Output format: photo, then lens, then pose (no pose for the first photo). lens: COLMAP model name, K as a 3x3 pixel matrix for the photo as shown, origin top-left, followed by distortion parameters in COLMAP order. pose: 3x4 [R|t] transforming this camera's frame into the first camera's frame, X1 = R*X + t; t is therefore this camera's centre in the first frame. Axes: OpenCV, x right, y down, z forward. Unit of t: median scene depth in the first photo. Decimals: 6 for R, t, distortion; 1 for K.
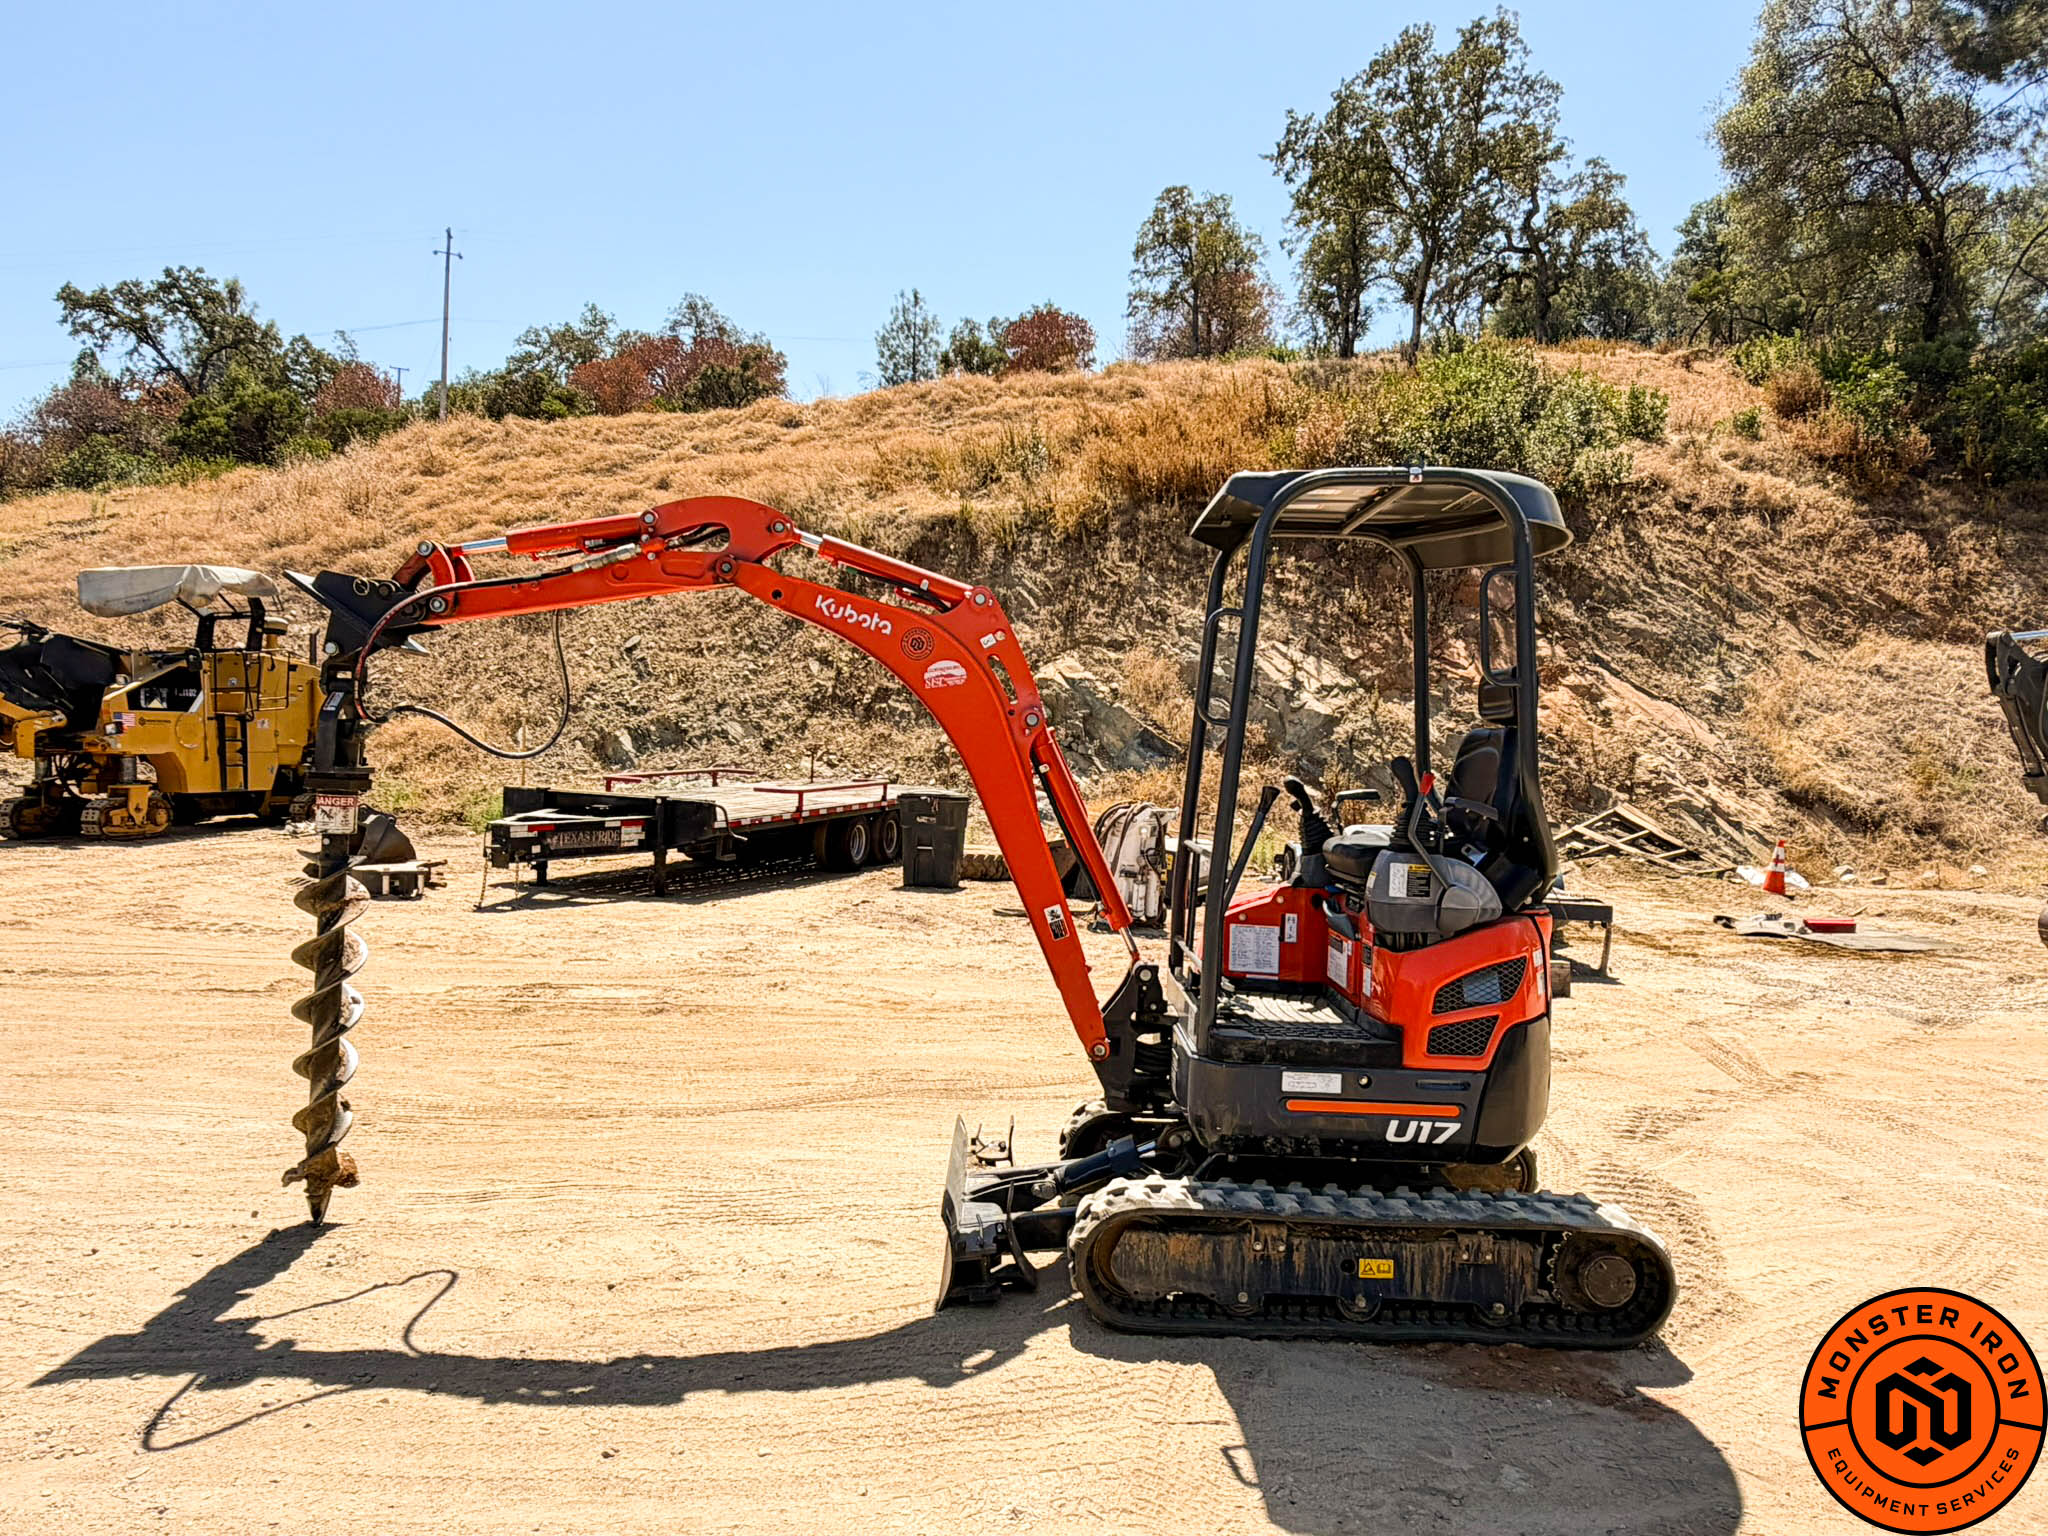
lens RADIAL K [[1315.3, 0, 1018.7], [0, 1315.3, 745.8], [0, 0, 1]] dist [-0.005575, 0.000815]
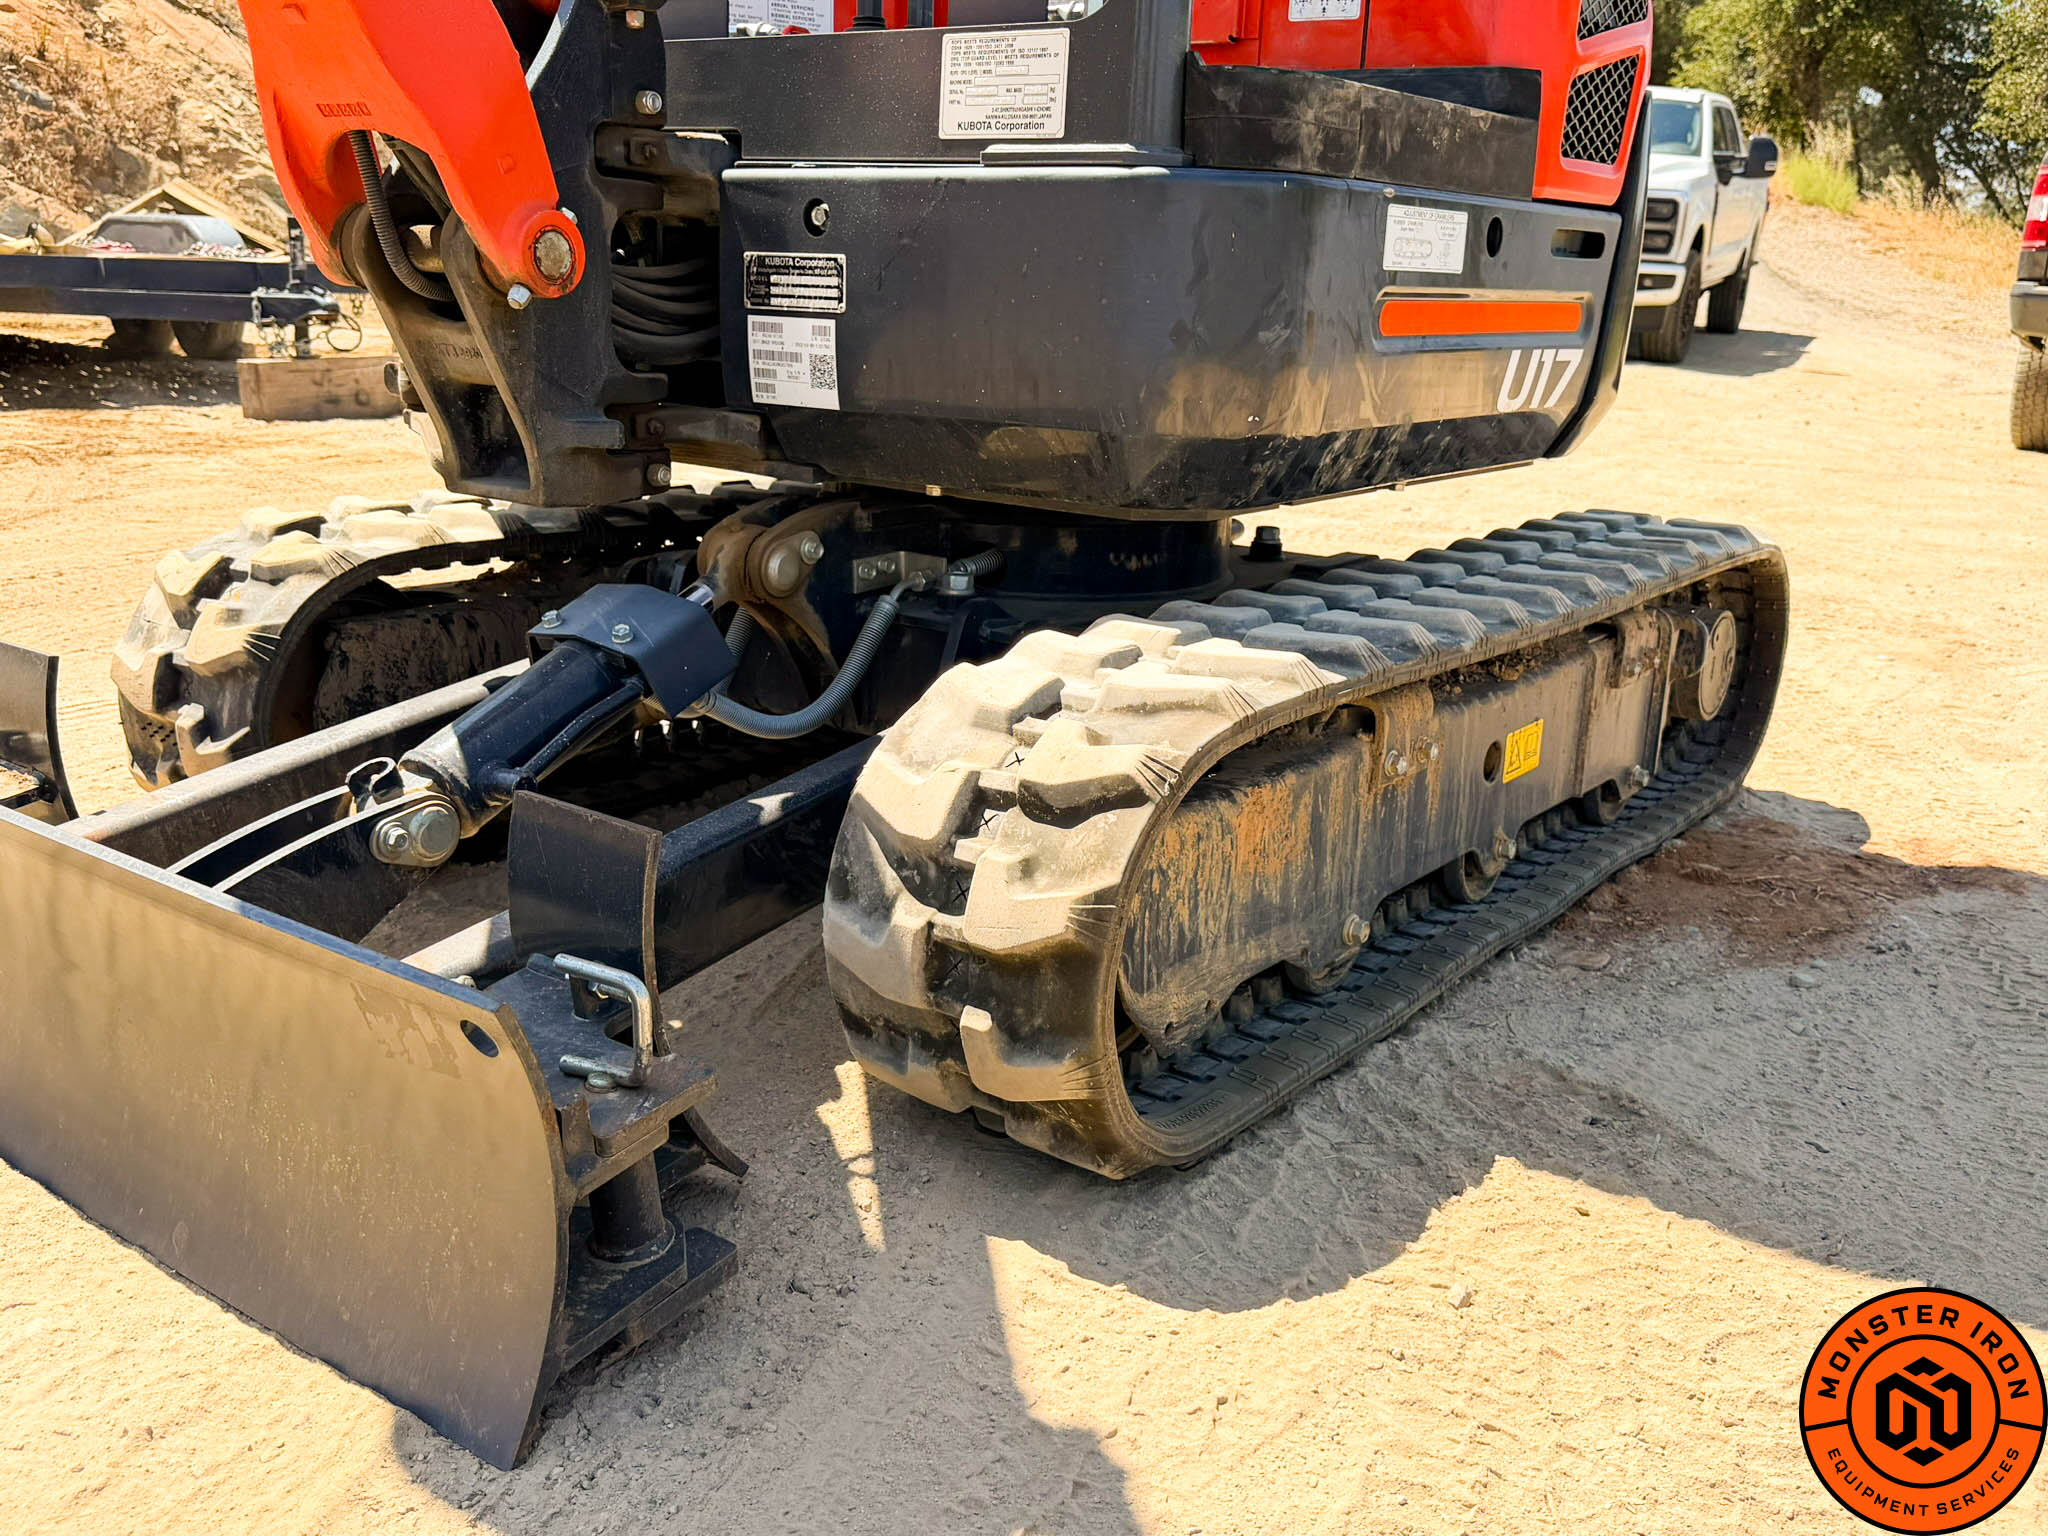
lens RADIAL K [[1810.8, 0, 1015.1], [0, 1810.8, 780.1], [0, 0, 1]] dist [0.103768, -0.167097]
pose [[0.593061, -0.229986, 0.771612, -0.035063], [-0.021699, 0.953423, 0.300855, 0.043424], [-0.804865, -0.195169, 0.560448, 0.140889]]
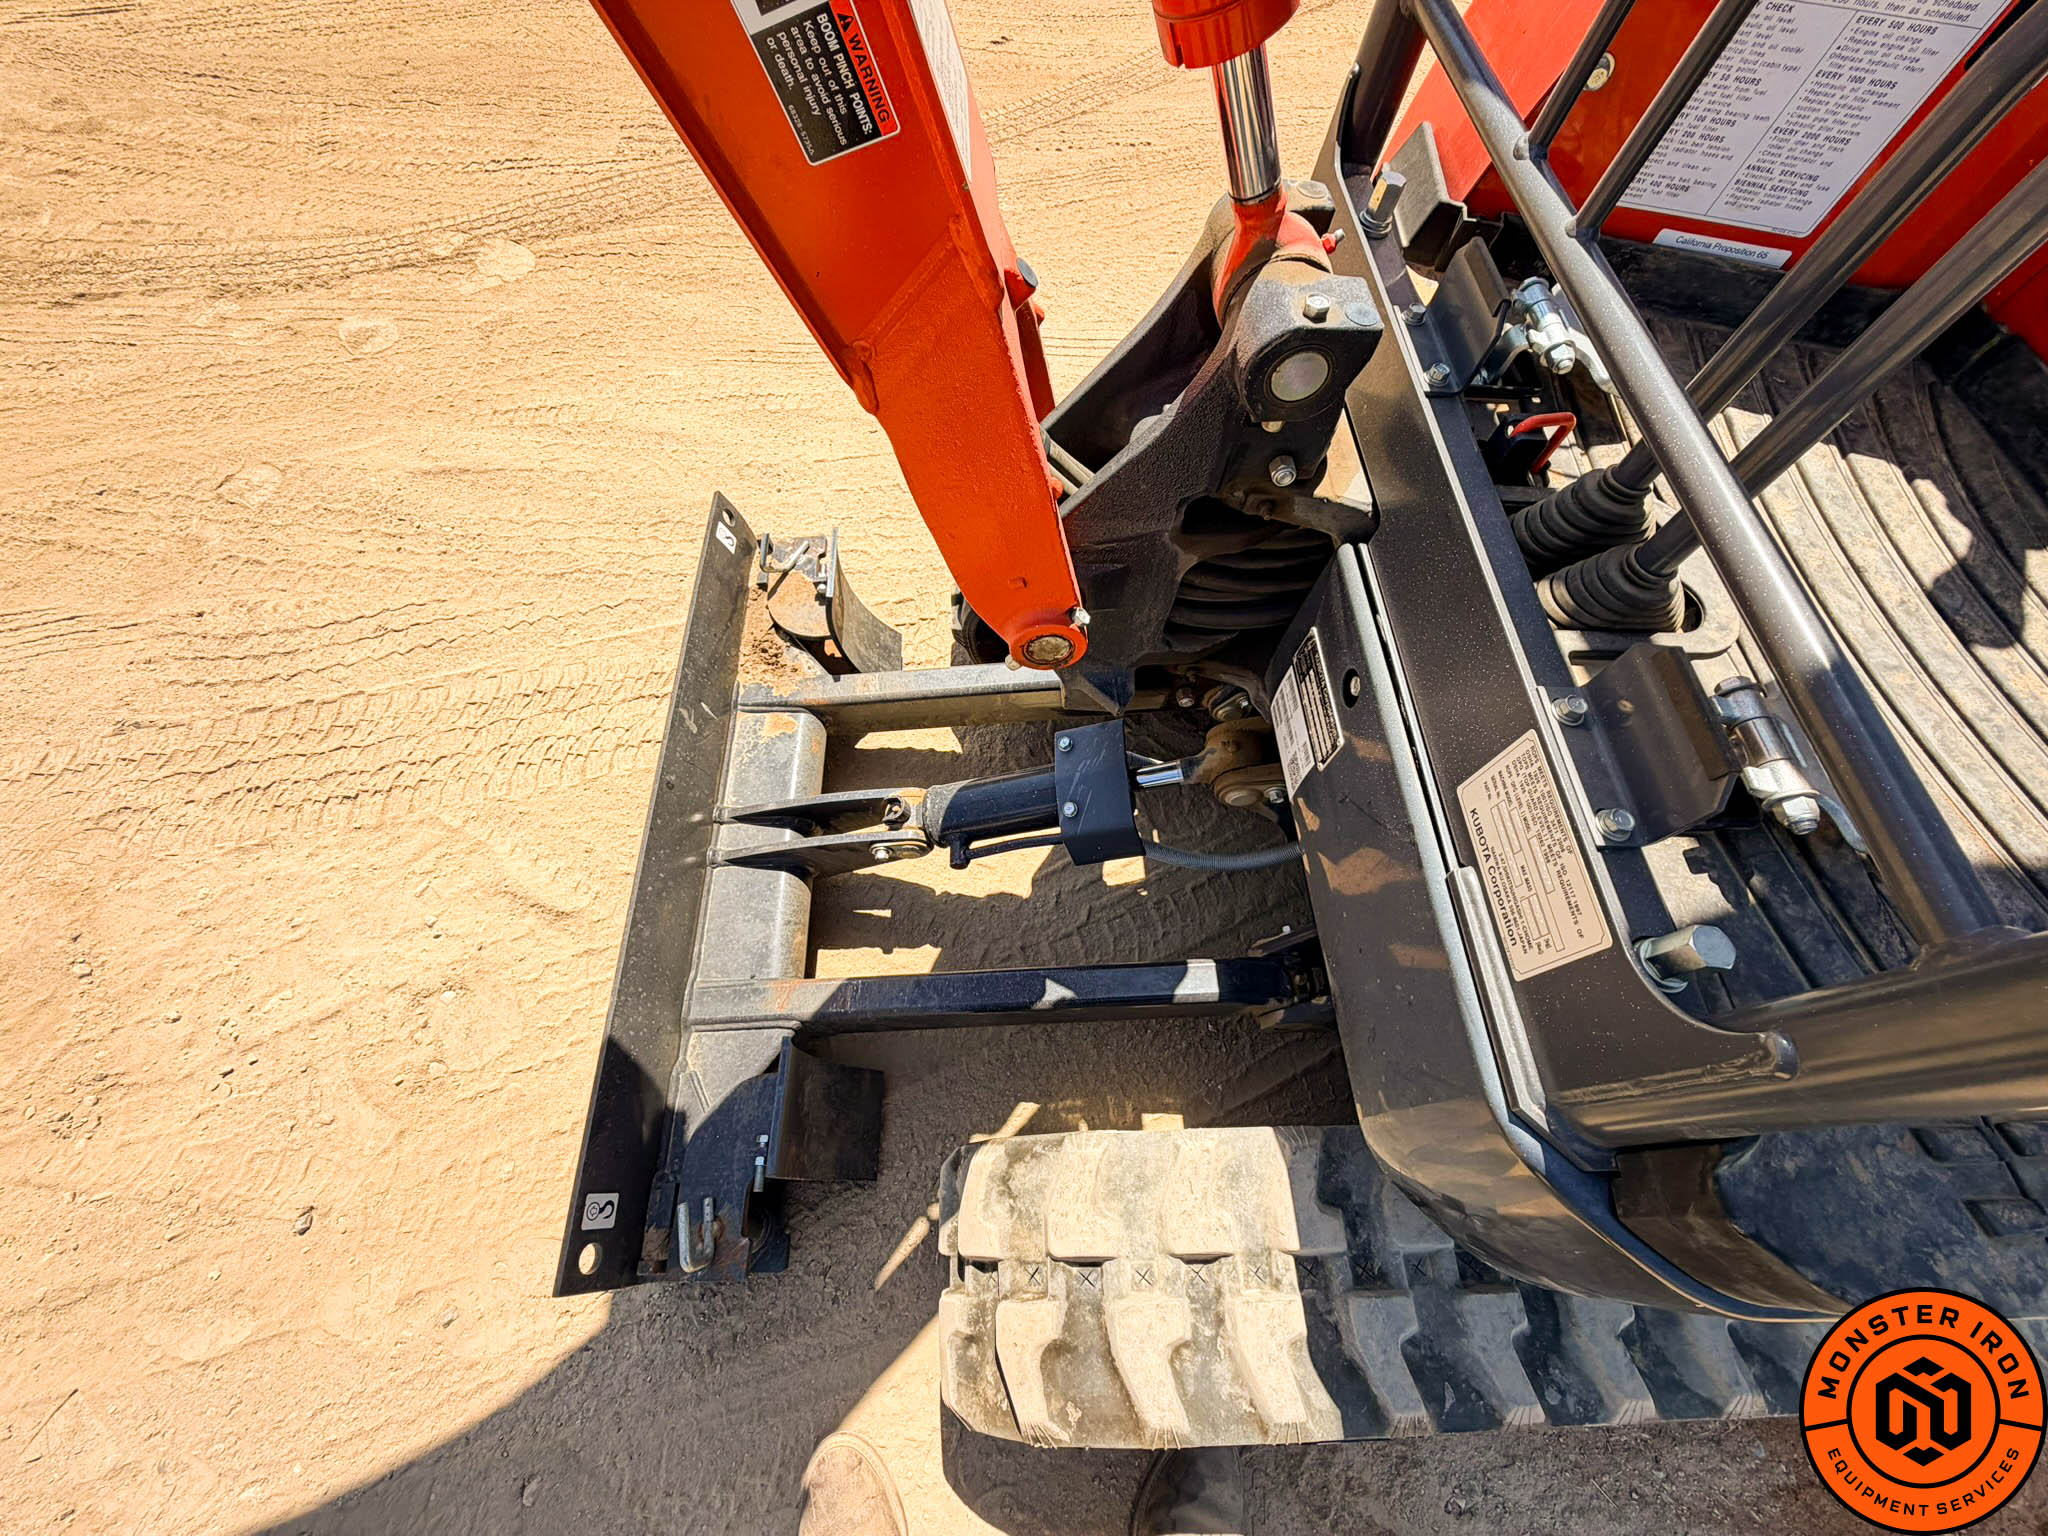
lens RADIAL K [[818.0, 0, 1026.1], [0, 818.0, 766.2], [0, 0, 1]] dist [-0.001231, 0.000072]
pose [[0.998574, -0.015847, 0.050985, 0.009499], [-0.037889, 0.462466, 0.885827, 0.018353], [-0.037616, -0.886495, 0.461206, 0.177728]]
